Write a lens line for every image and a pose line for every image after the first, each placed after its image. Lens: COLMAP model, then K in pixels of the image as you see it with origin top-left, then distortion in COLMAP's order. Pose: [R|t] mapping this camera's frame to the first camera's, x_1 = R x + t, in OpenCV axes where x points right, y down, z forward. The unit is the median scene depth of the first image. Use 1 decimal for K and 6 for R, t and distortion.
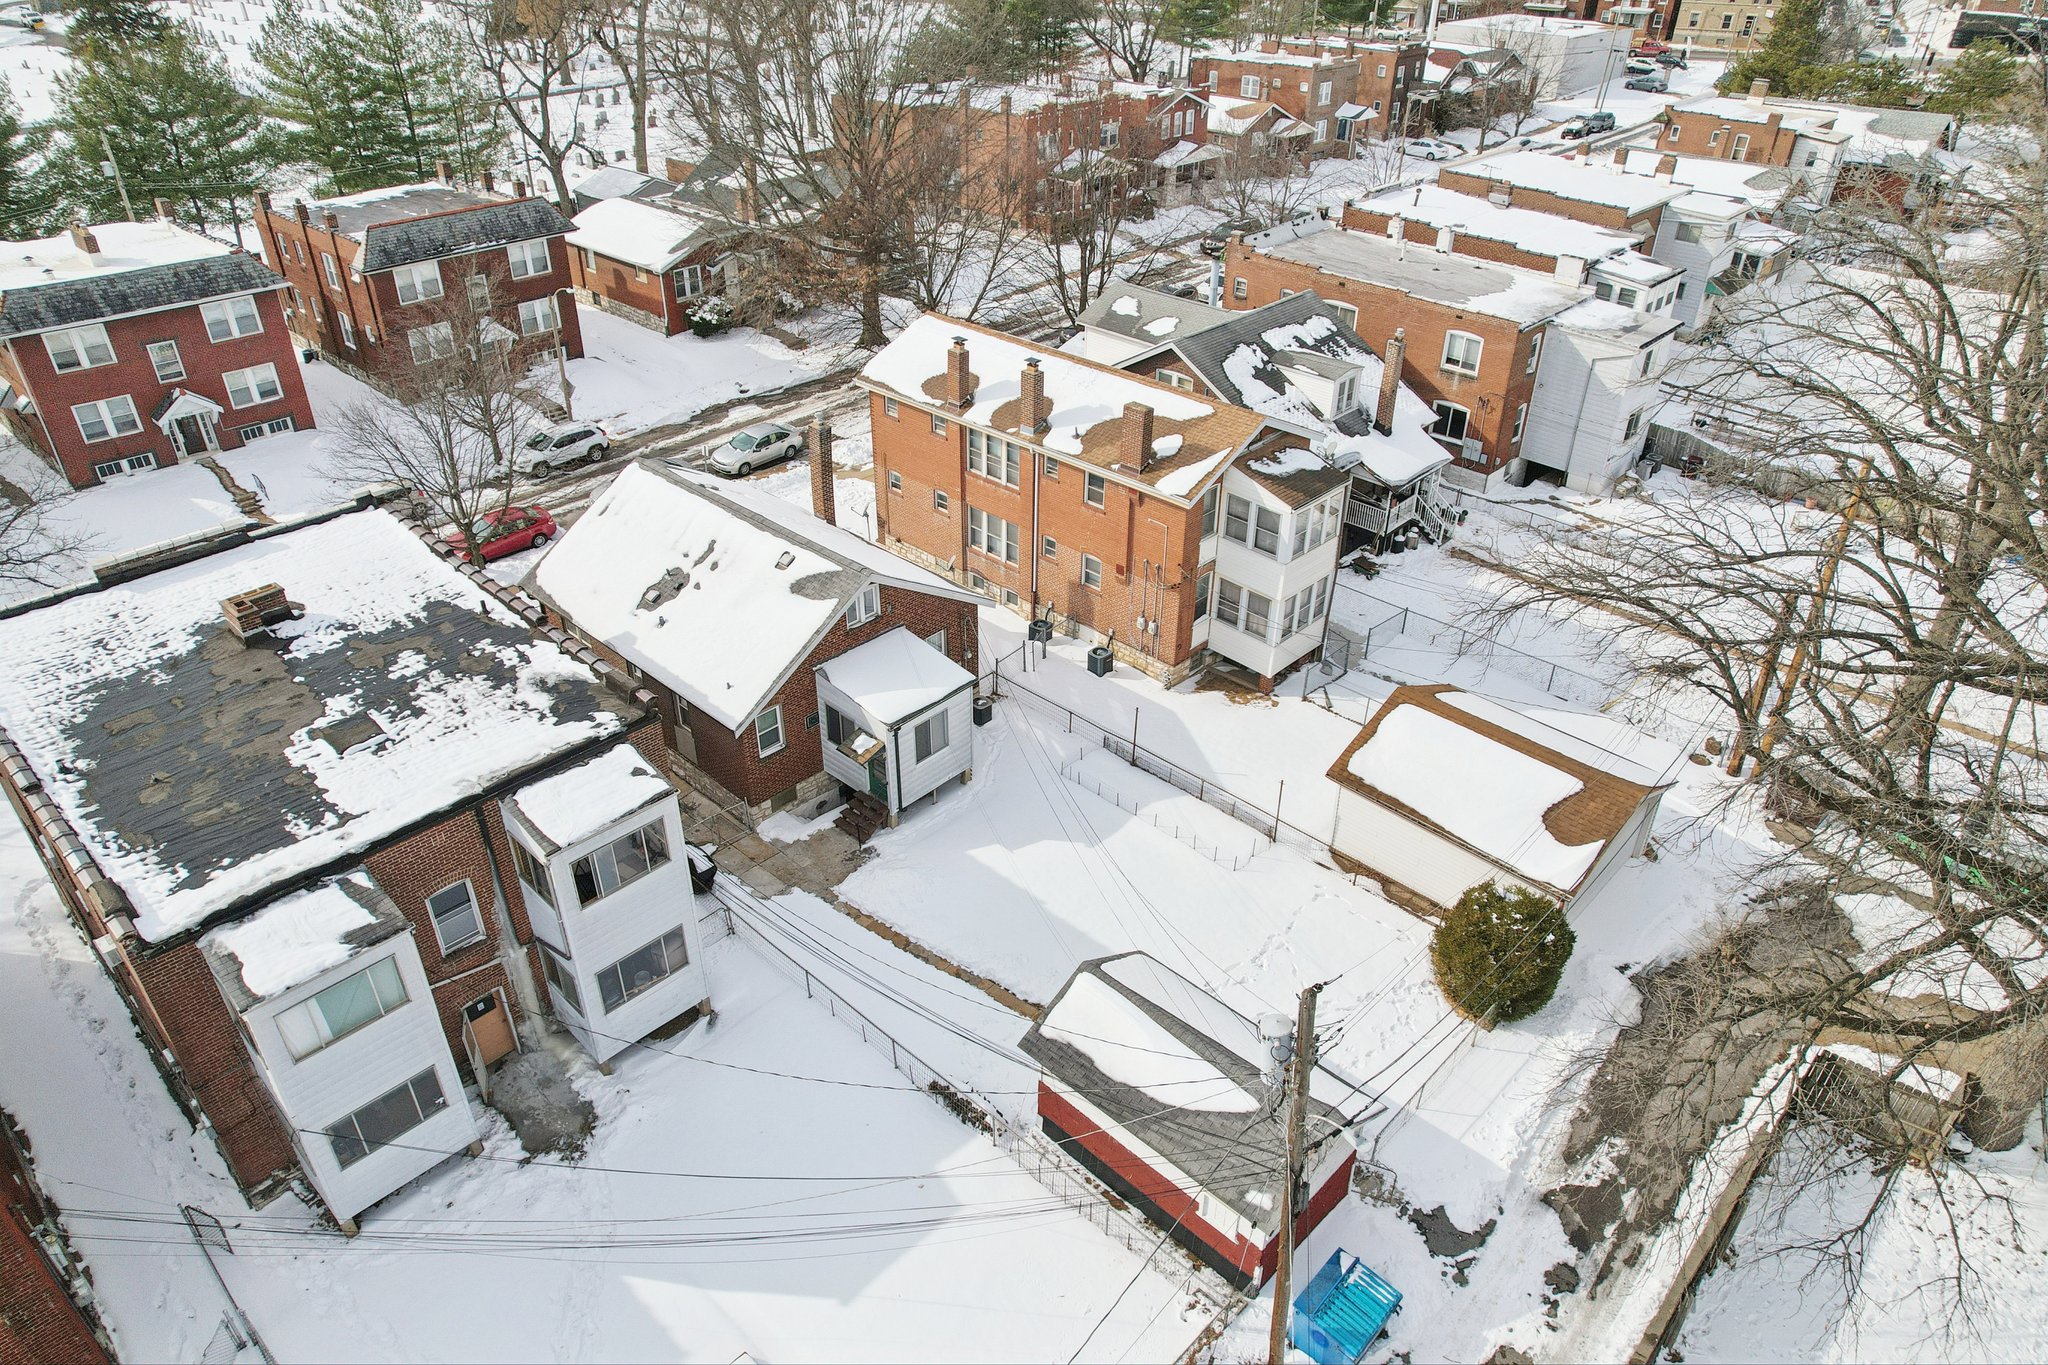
lens RADIAL K [[1320.1, 0, 1031.0], [0, 1320.1, 687.7], [0, 0, 1]] dist [-0.070080, 0.054390]
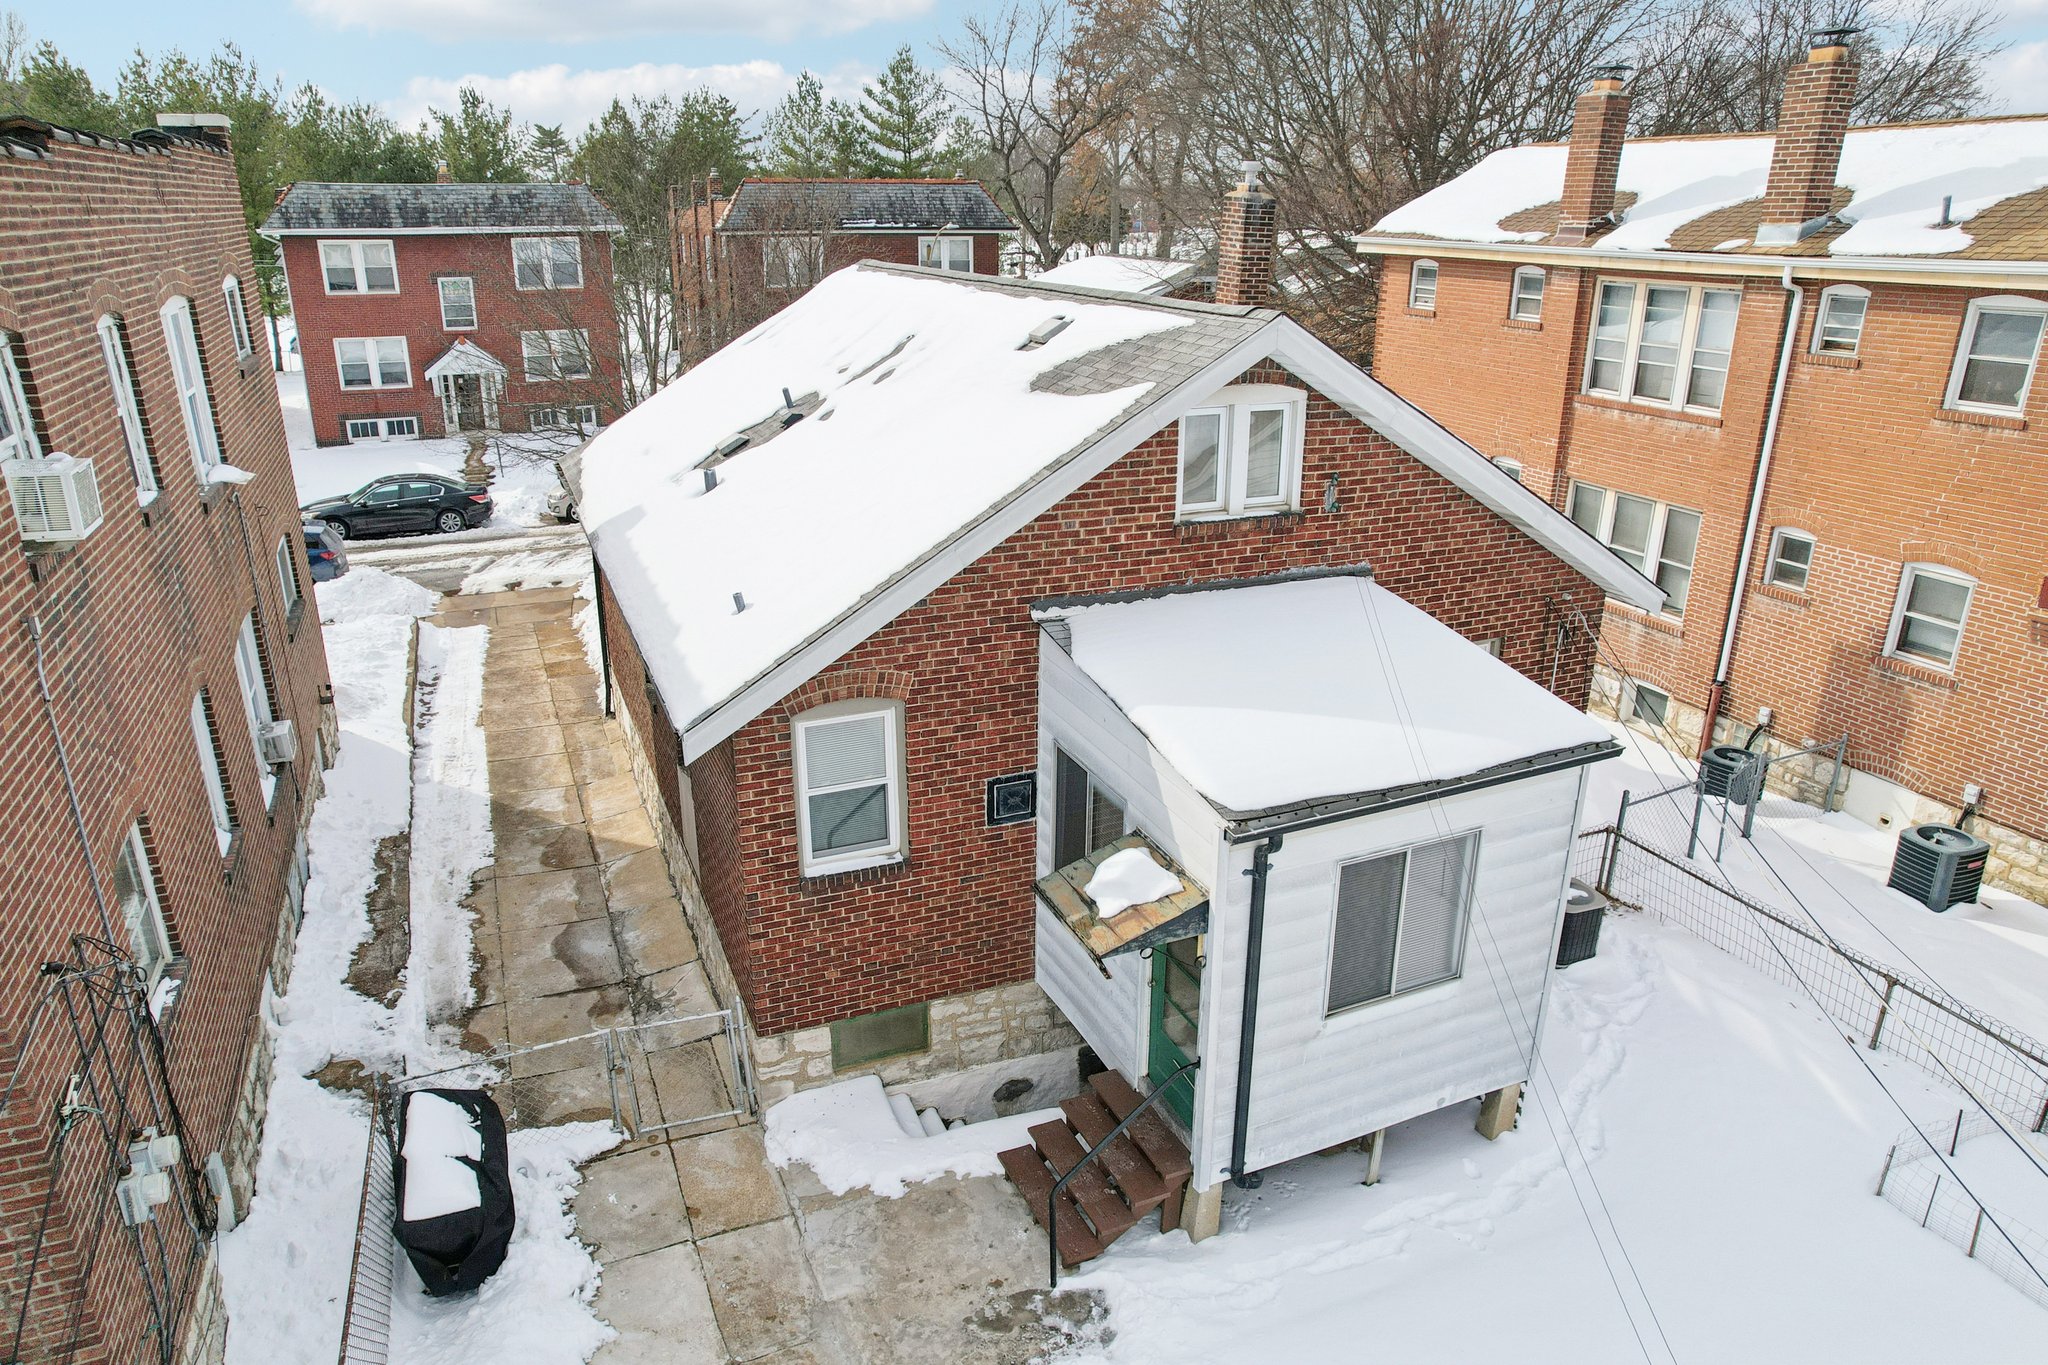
lens RADIAL K [[1320.1, 0, 1031.0], [0, 1320.1, 687.7], [0, 0, 1]] dist [-0.070080, 0.054390]
pose [[0.917587, 0.134223, -0.374189, -0.051275], [-0.213887, 0.960113, -0.180100, 0.053925], [0.335090, 0.245292, 0.909696, 0.716926]]
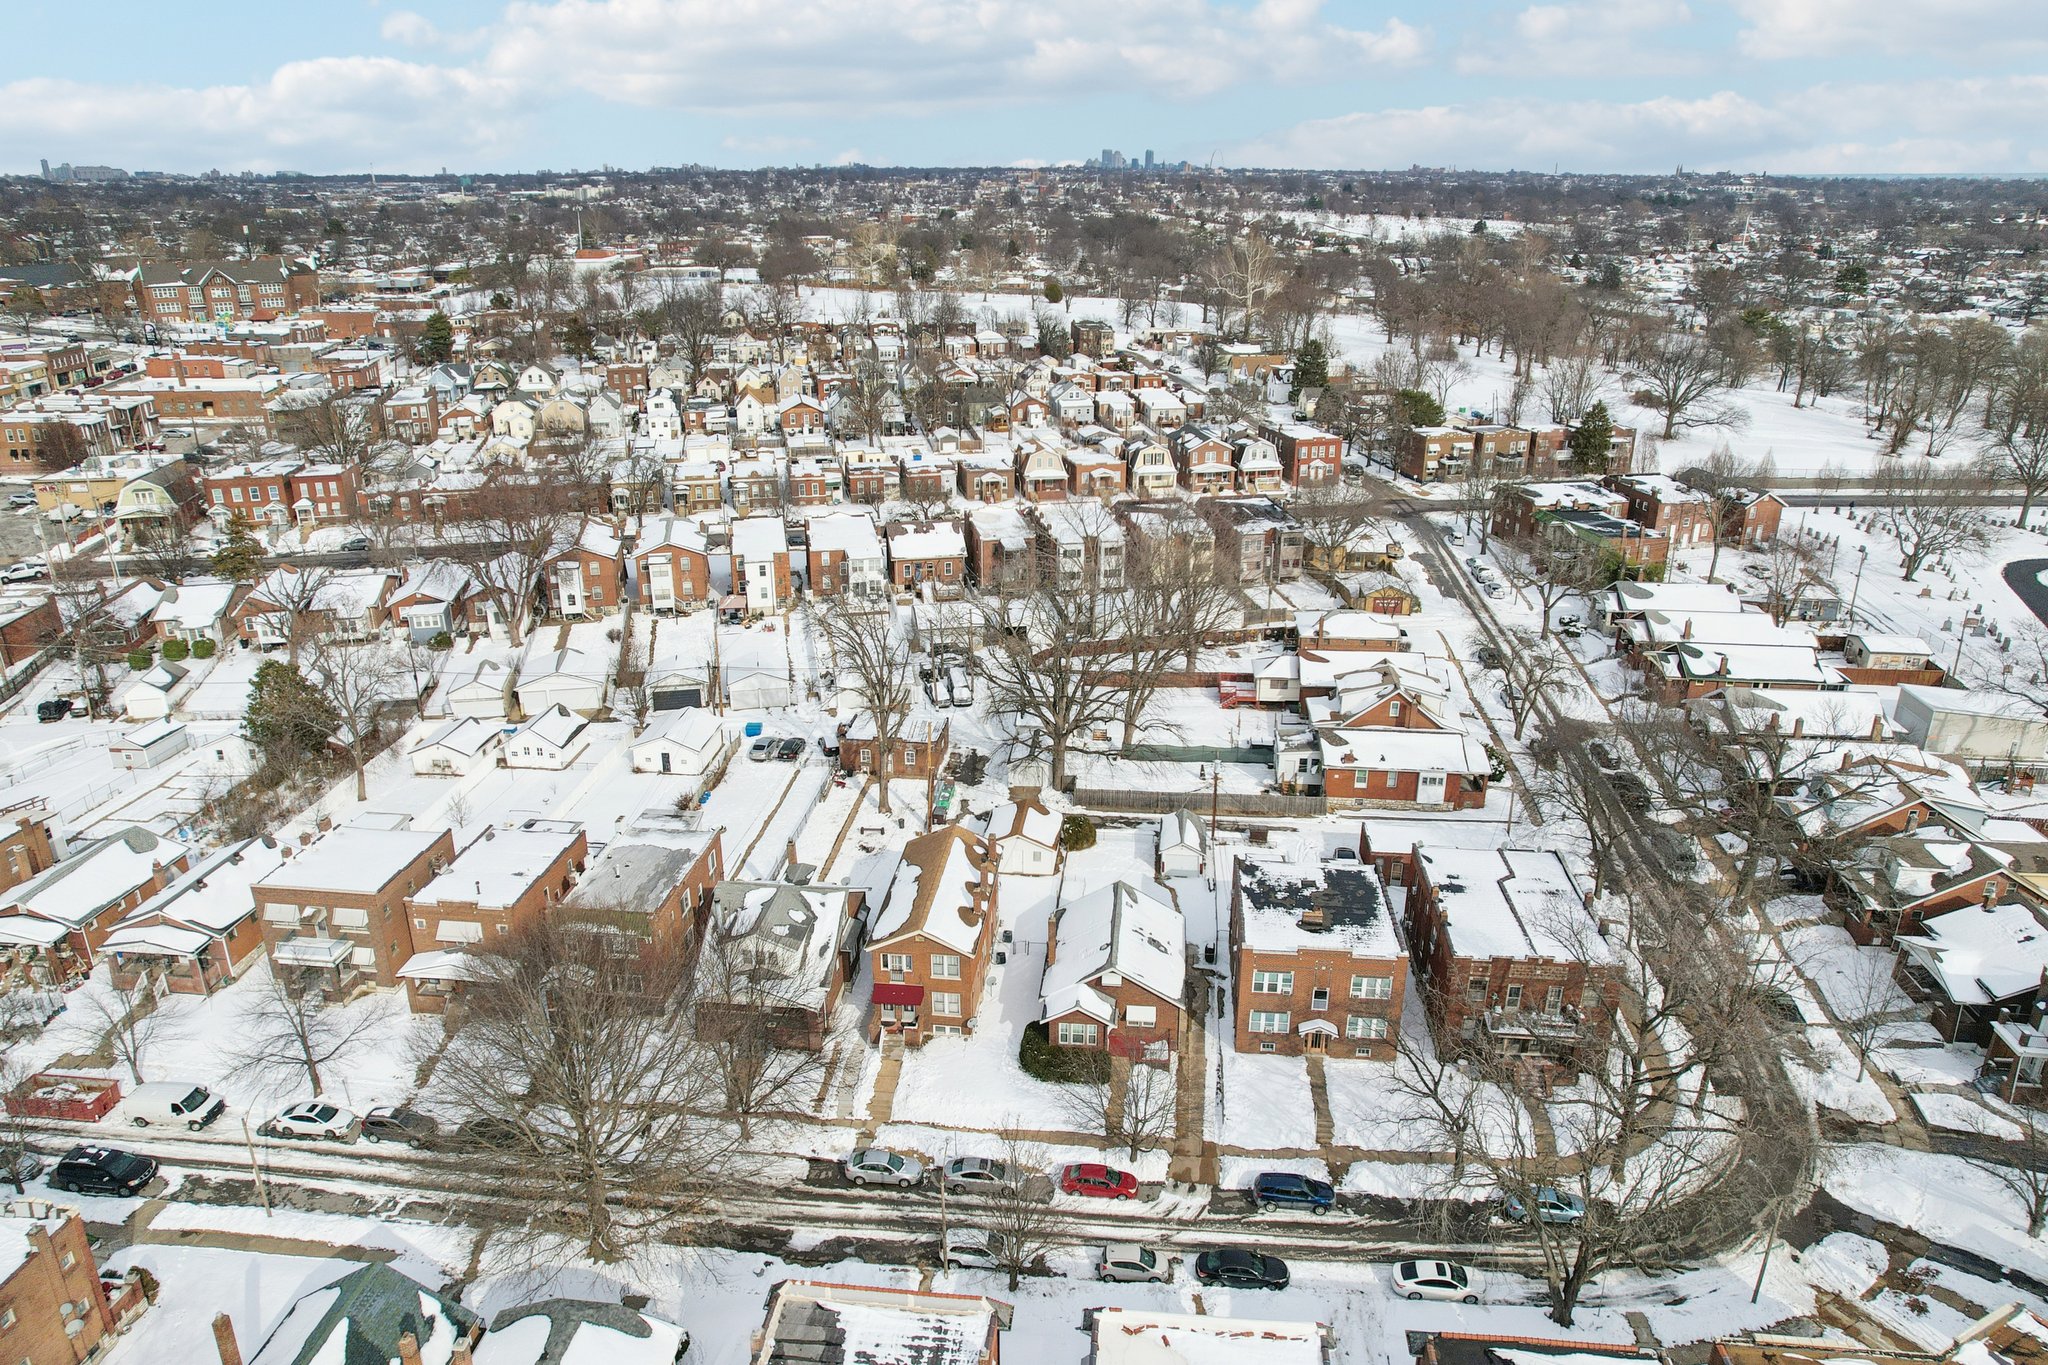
lens RADIAL K [[1320.1, 0, 1031.0], [0, 1320.1, 687.7], [0, 0, 1]] dist [-0.070080, 0.054390]
pose [[-0.606221, -0.299382, 0.736795, -1.831249], [0.427121, 0.658934, 0.619172, -2.039624], [-0.670868, 0.690055, -0.271588, 1.539030]]
